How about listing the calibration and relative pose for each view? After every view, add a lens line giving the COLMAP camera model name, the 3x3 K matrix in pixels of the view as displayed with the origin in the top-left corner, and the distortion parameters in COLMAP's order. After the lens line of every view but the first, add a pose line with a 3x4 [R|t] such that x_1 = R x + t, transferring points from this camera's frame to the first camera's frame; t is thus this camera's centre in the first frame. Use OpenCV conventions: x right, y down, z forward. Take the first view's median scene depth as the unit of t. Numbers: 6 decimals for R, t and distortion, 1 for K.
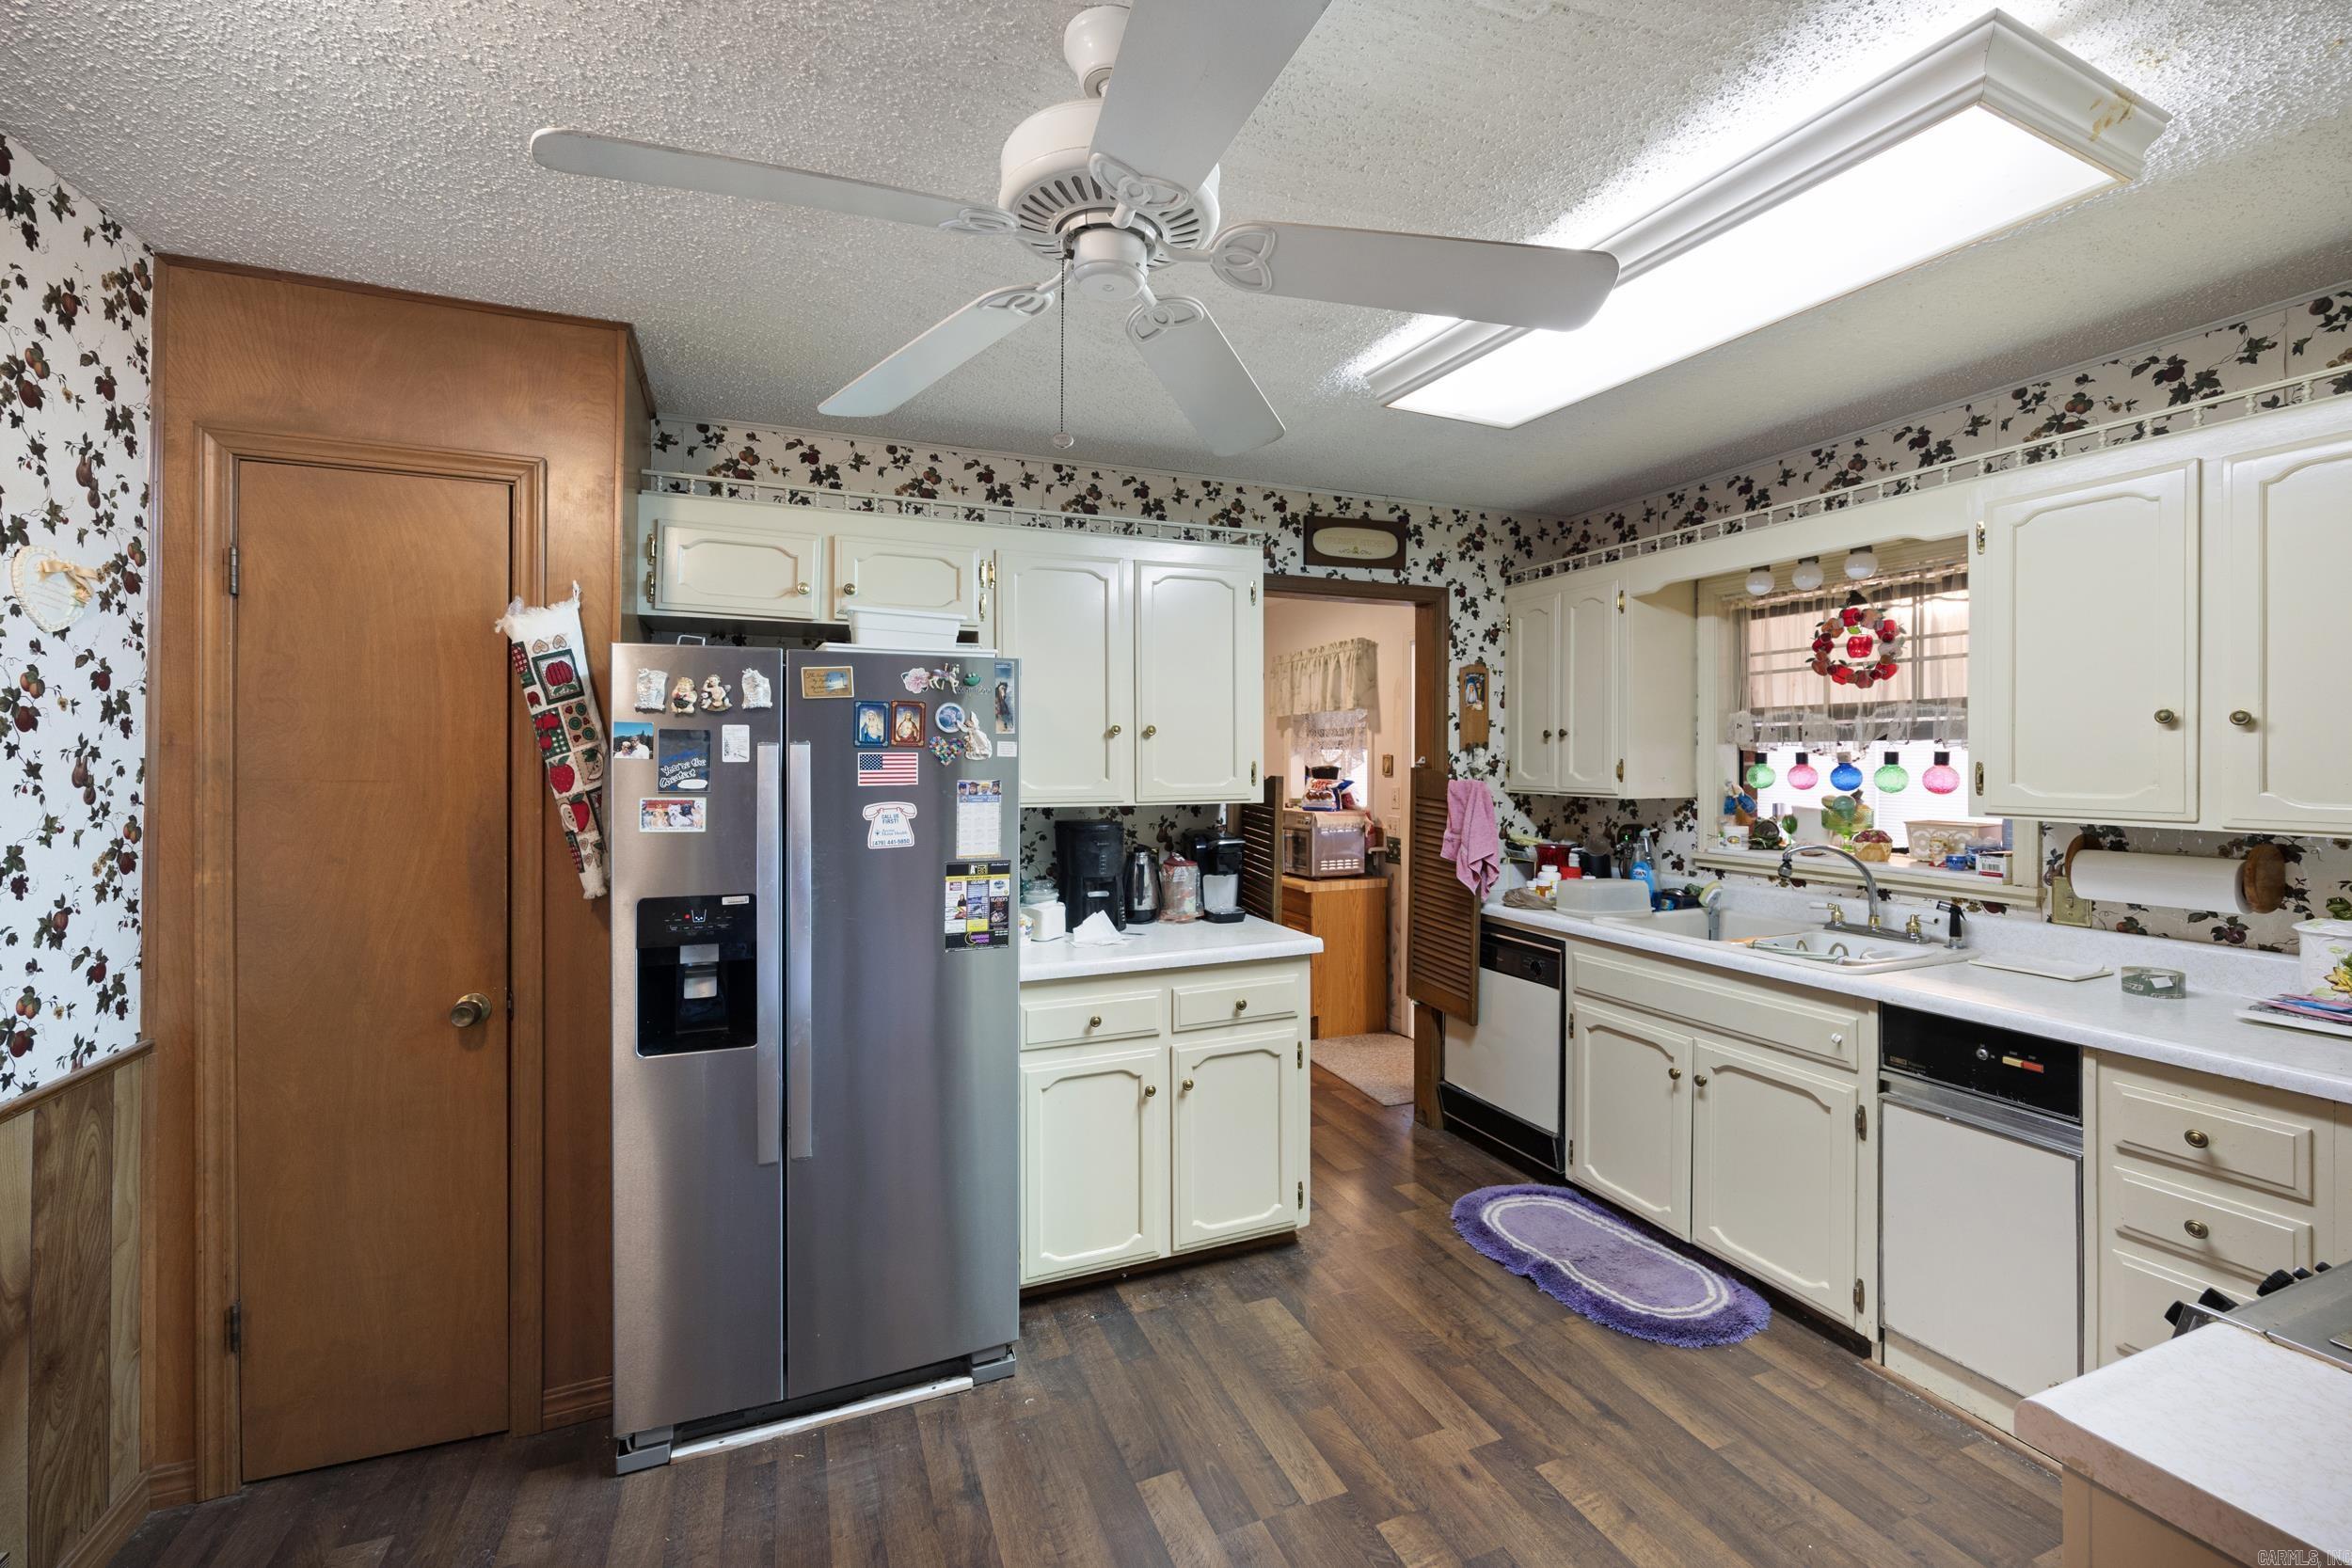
lens RADIAL K [[963.9, 0, 1172.9], [0, 963.9, 760.2], [0, 0, 1]] dist [0.000423, 0.000651]
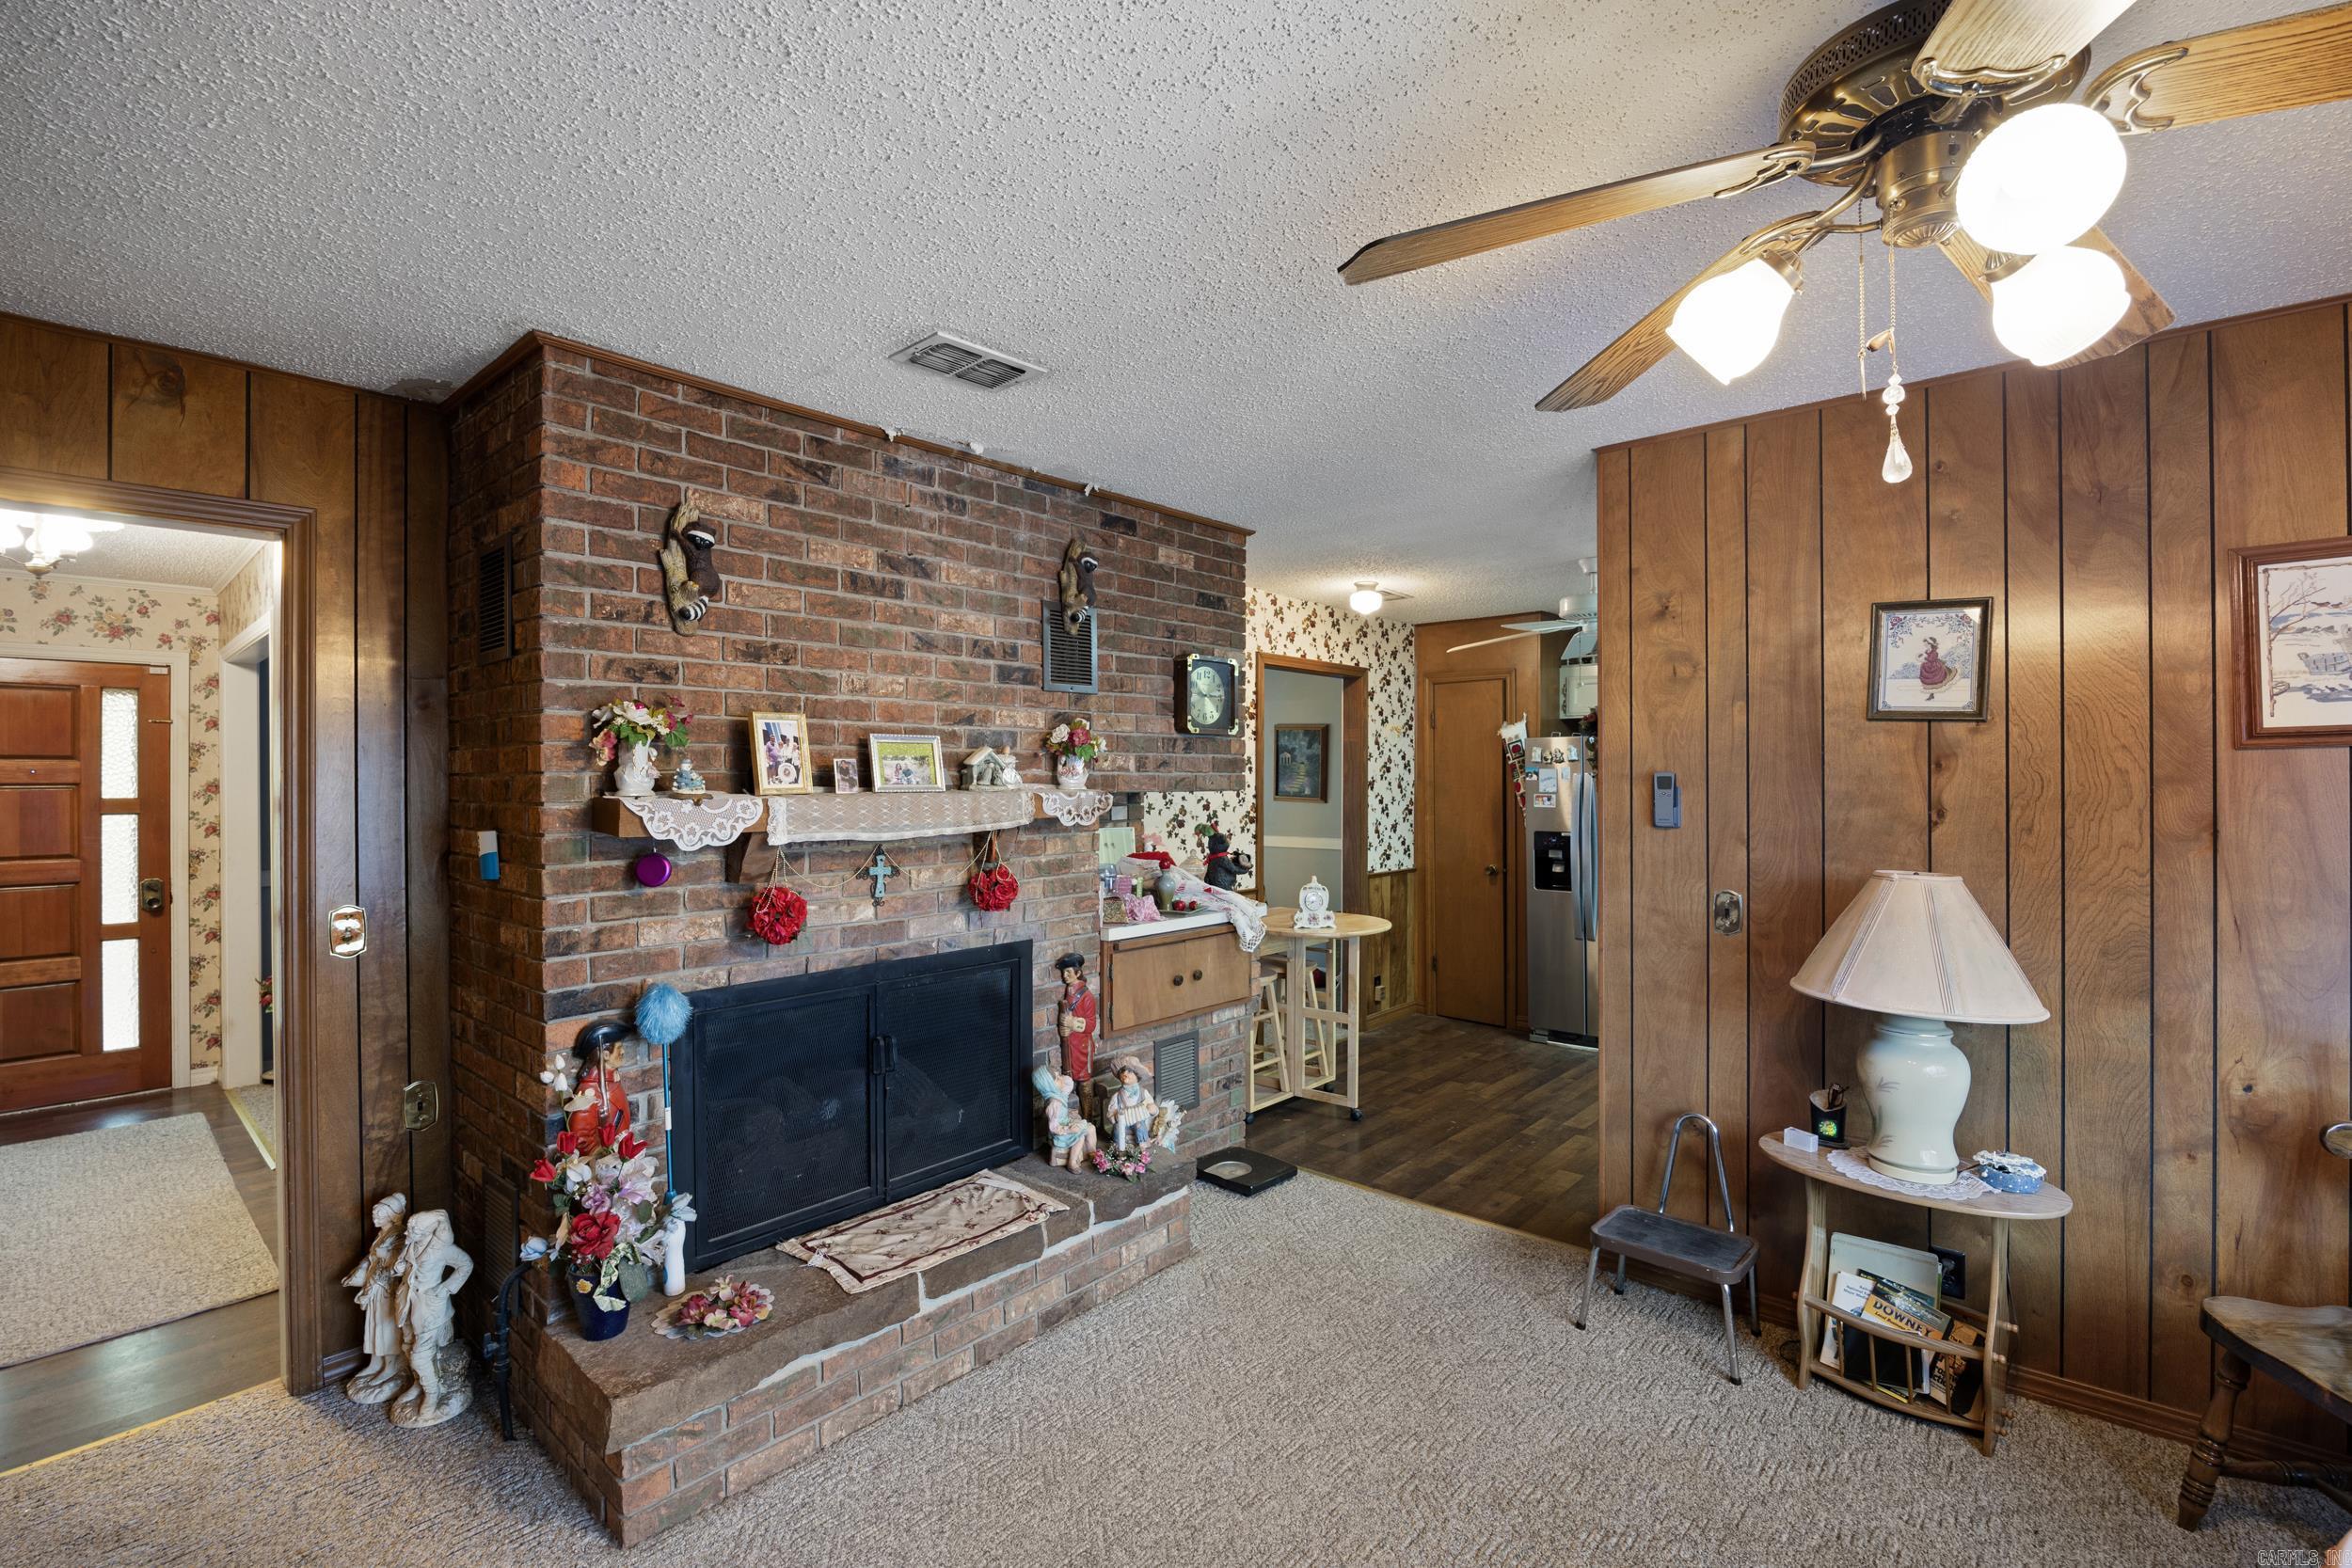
lens RADIAL K [[1054.7, 0, 1162.5], [0, 1054.7, 773.1], [0, 0, 1]] dist [-0.008030, 0.000420]
pose [[0.442505, -0.010355, -0.896706, 1.194633], [0.002249, 0.999943, -0.010437, 0.005882], [0.896763, 0.002602, 0.442504, -0.911413]]
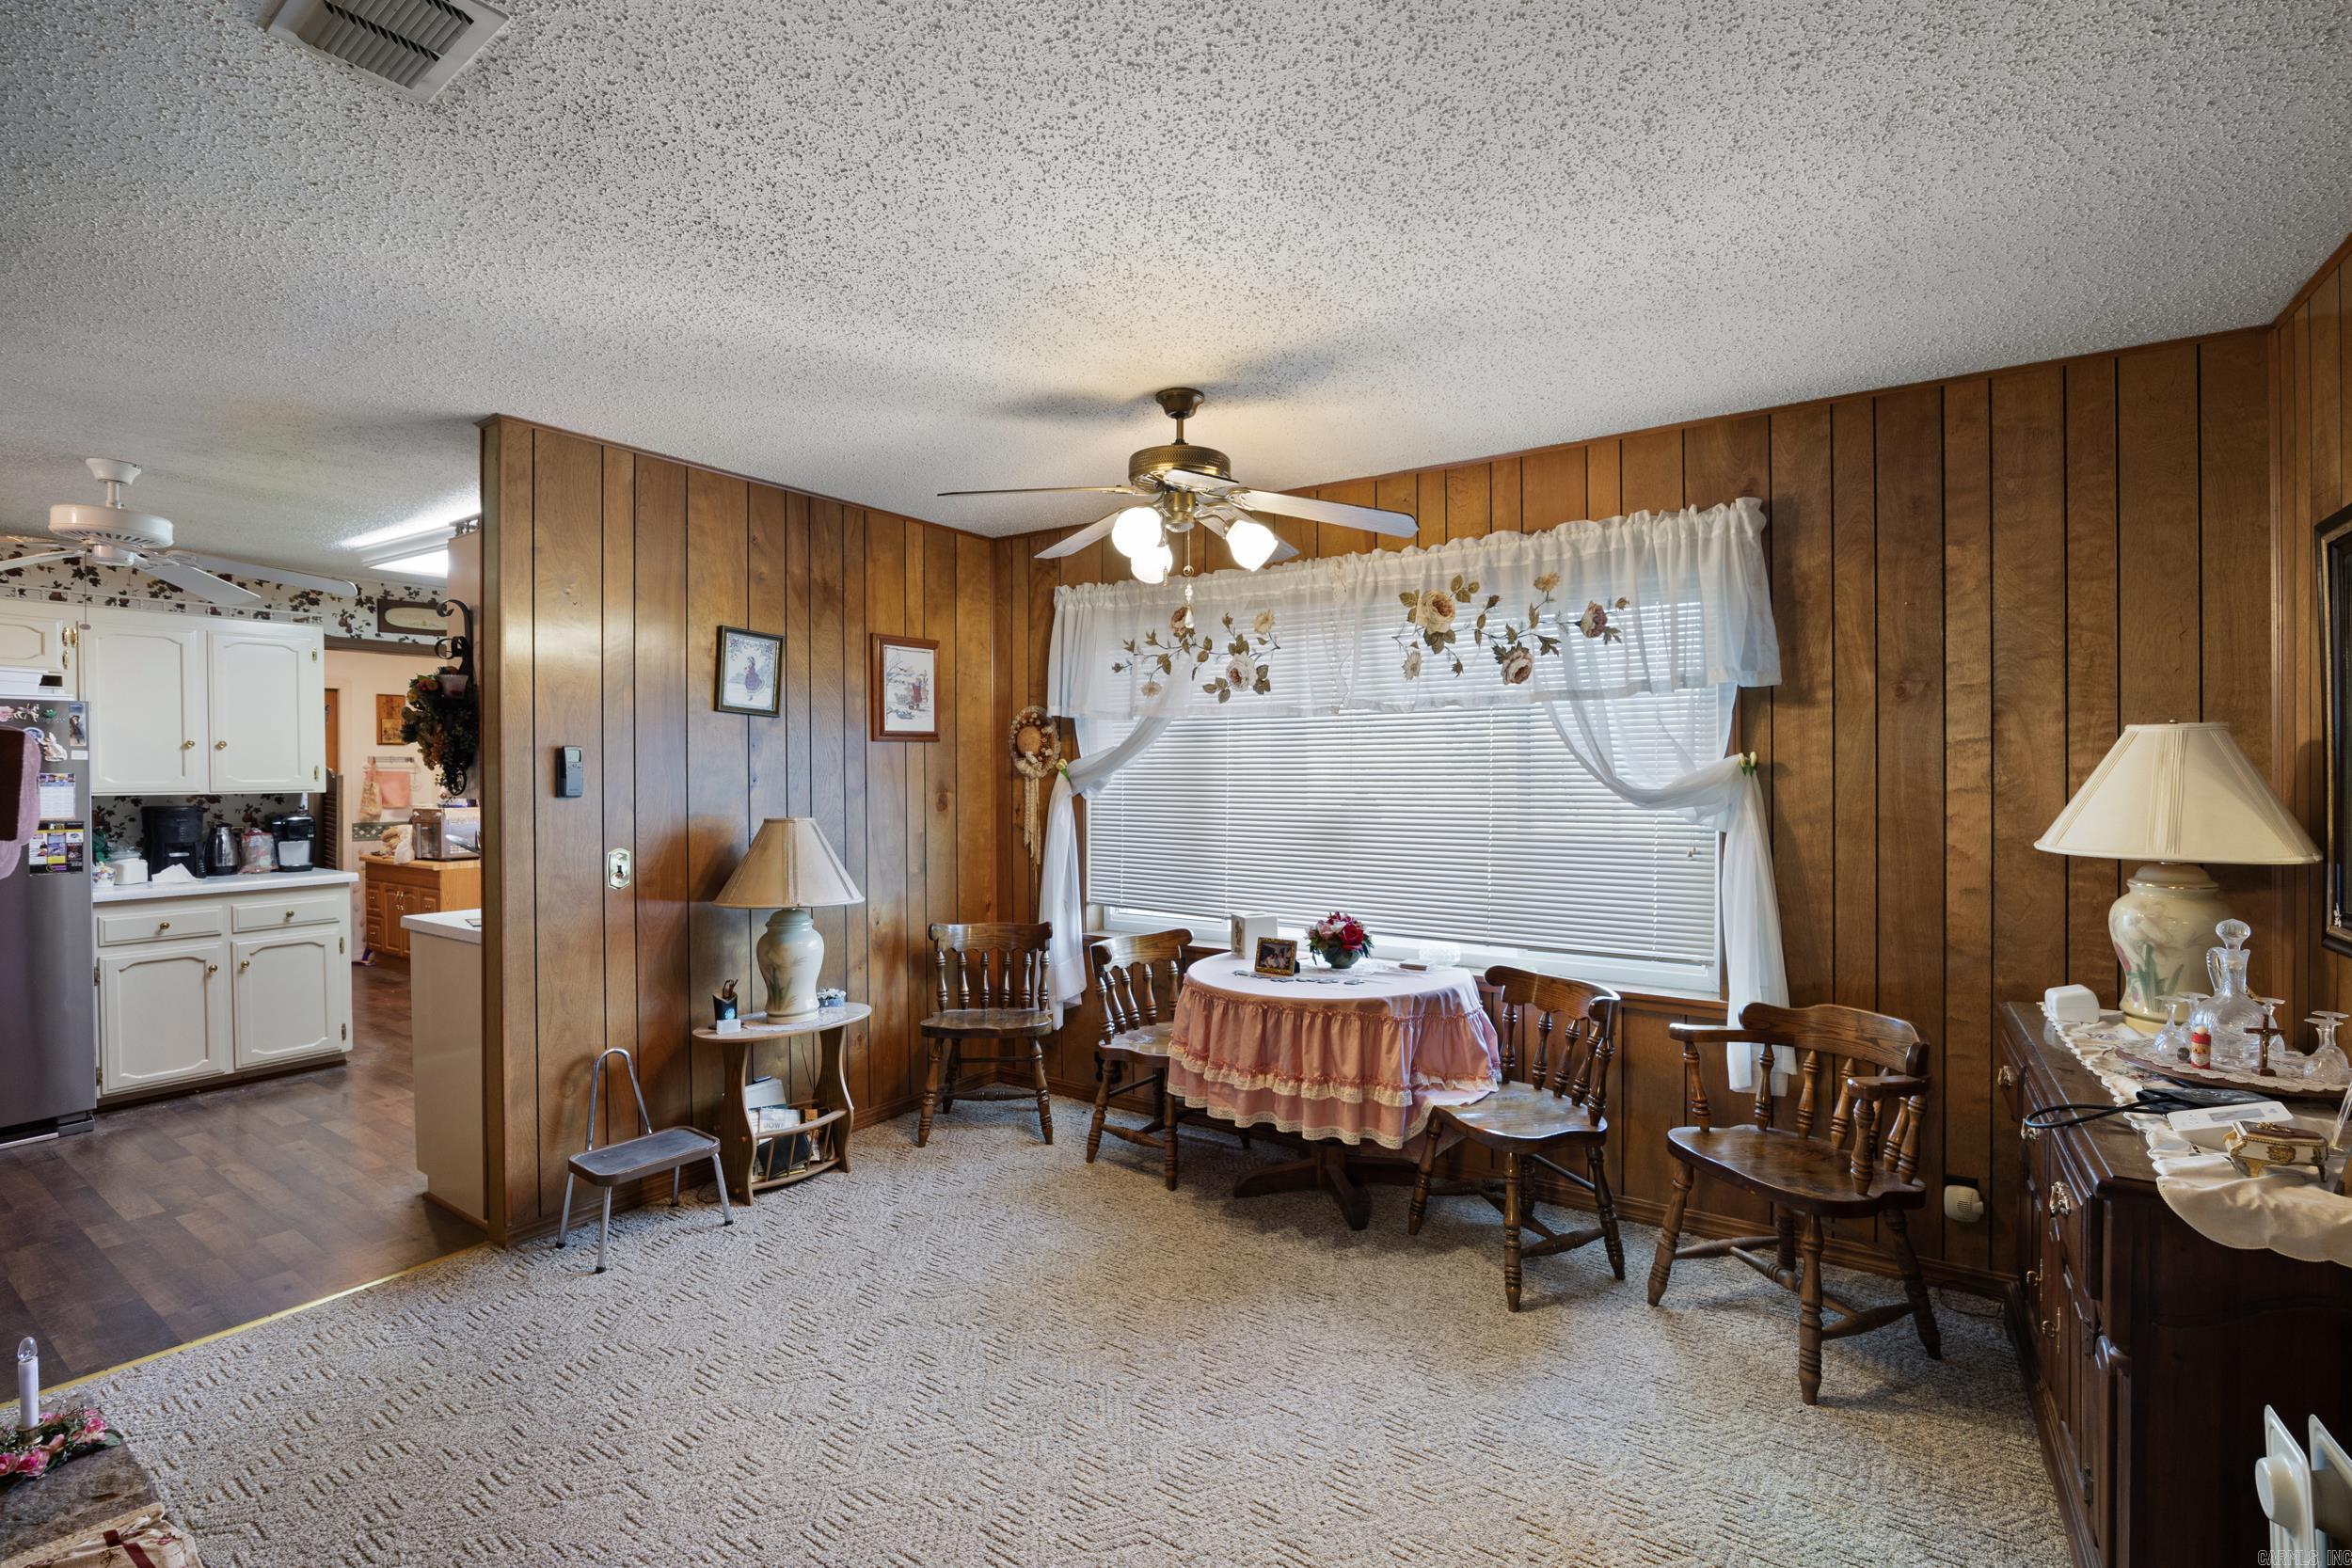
lens RADIAL K [[1054.7, 0, 1158.4], [0, 1054.7, 782.5], [0, 0, 1]] dist [-0.008030, 0.000420]
pose [[0.840650, -0.010240, 0.541481, 0.353081], [0.008087, 0.999947, 0.006355, 0.033438], [-0.541518, -0.000963, 0.840689, -1.303246]]
